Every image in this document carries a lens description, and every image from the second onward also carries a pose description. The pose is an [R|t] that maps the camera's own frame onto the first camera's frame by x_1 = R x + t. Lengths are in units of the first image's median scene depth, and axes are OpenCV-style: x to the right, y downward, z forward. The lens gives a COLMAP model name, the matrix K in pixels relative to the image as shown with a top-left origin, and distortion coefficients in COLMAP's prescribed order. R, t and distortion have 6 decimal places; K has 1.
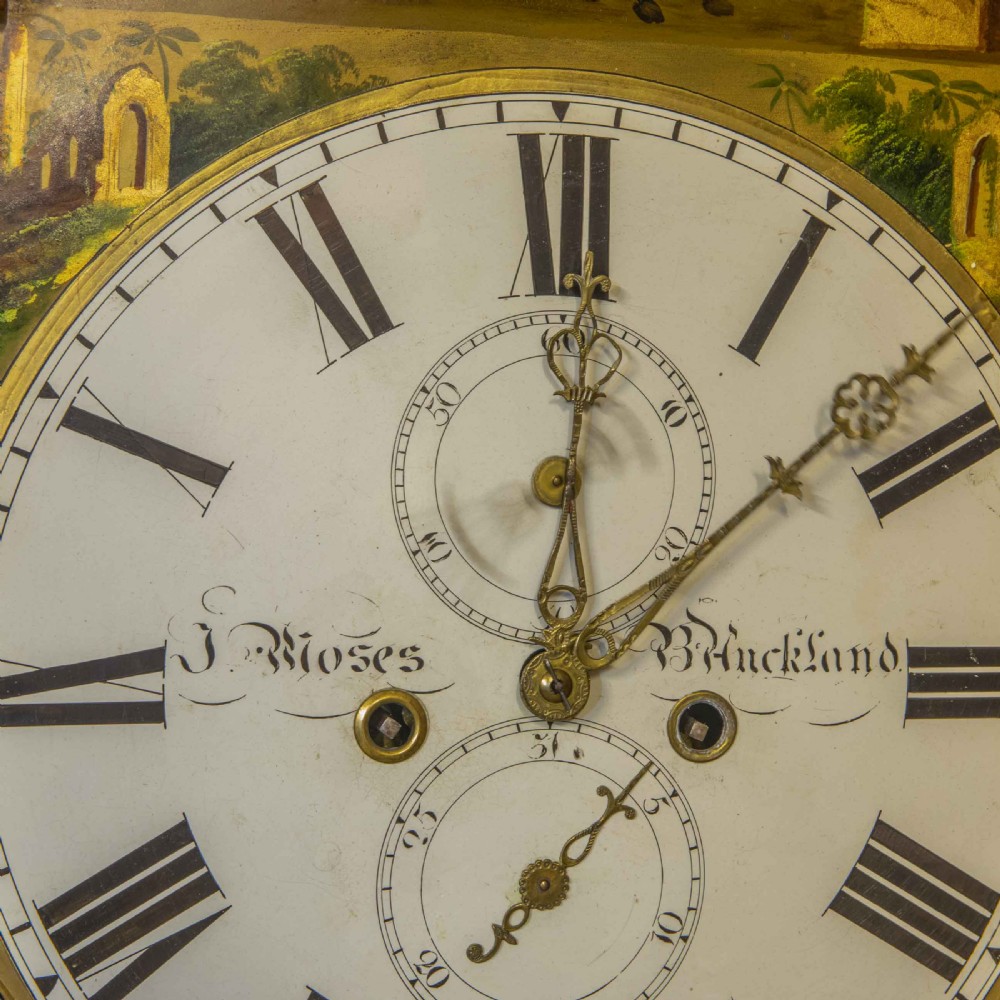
lens RADIAL K [[2051.6, 0, 482.3], [0, 2051.6, 495.9], [0, 0, 1]] dist [0.063641, 0.000000]
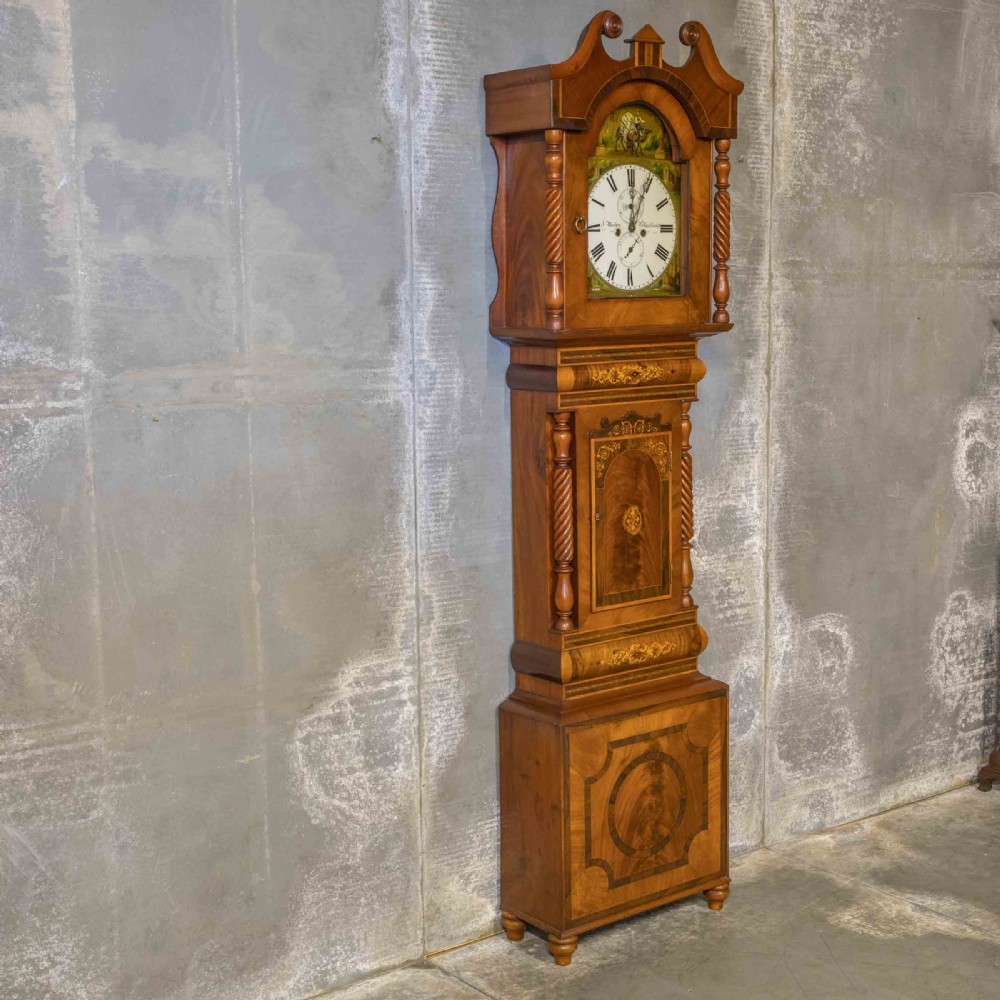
lens RADIAL K [[1594.9, 0, 545.4], [0, 1594.9, 510.0], [0, 0, 1]] dist [-0.027439, 0.000000]
pose [[0.893336, -0.096175, 0.438978, -3.680691], [0.041489, 0.990310, 0.132533, 0.390148], [-0.447471, -0.100183, 0.888669, -5.495021]]
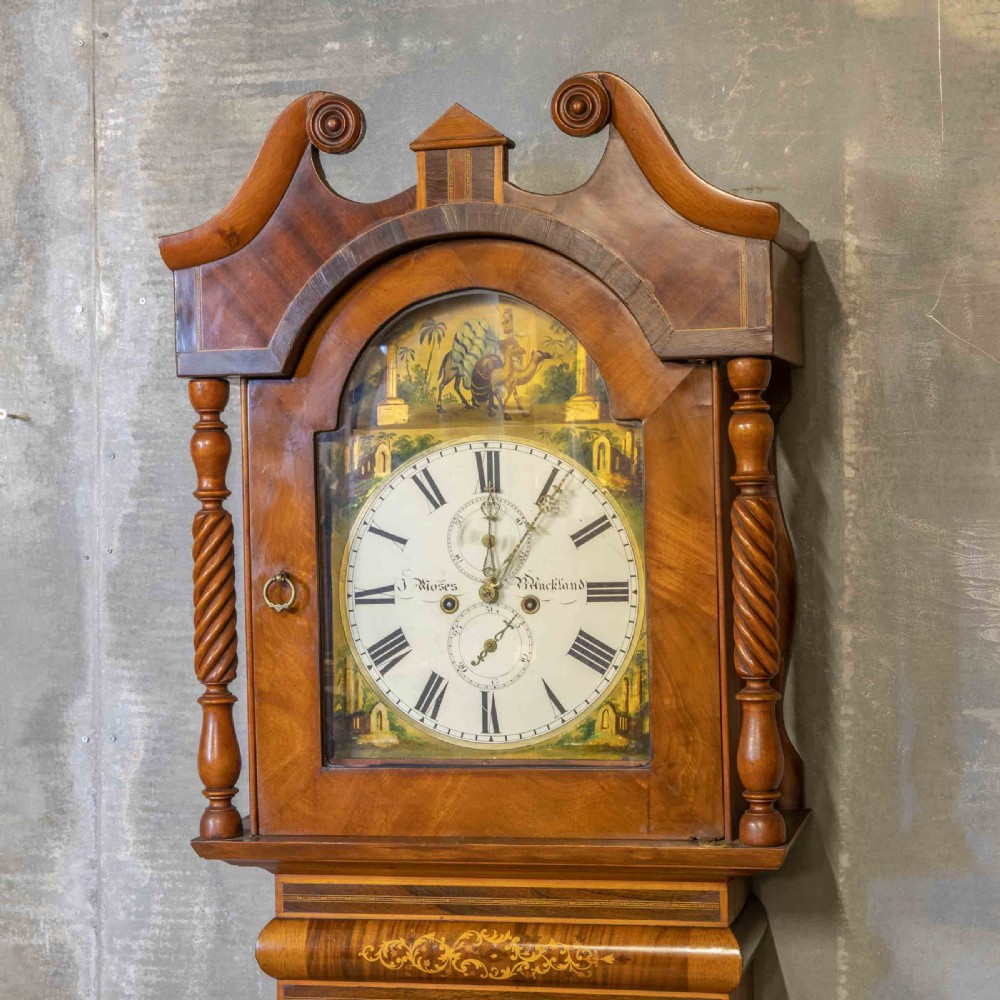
lens RADIAL K [[2051.6, 0, 530.7], [0, 2051.6, 491.6], [0, 0, 1]] dist [0.063641, 0.000000]
pose [[0.901982, -0.044059, -0.429520, 1.773933], [0.026903, 0.998582, -0.045938, 0.080755], [0.430935, 0.029880, 0.901888, -2.453775]]
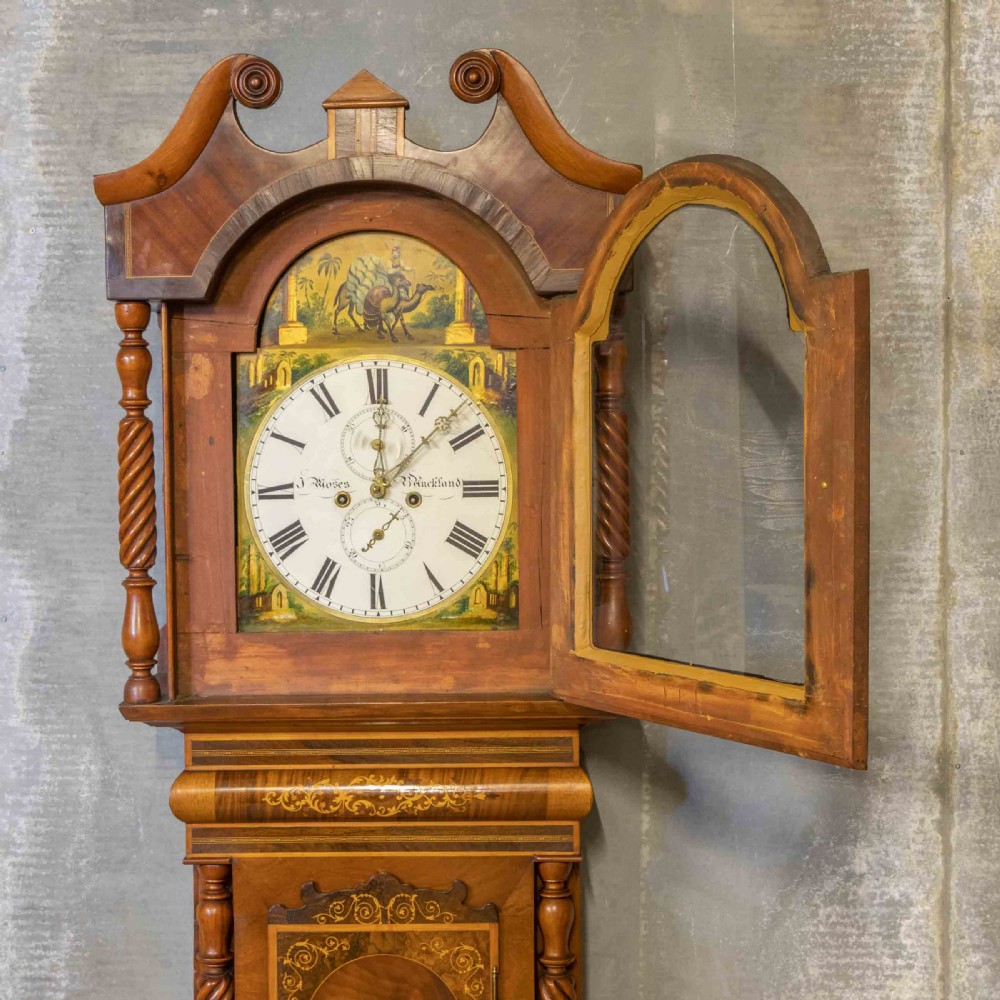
lens RADIAL K [[1807.1, 0, 435.4], [0, 1807.1, 453.4], [0, 0, 1]] dist [0.013421, 0.000000]
pose [[0.969018, -0.028943, -0.245288, 1.137414], [0.026184, 0.999552, -0.014502, 0.072515], [0.245598, 0.007630, 0.969342, -2.829532]]
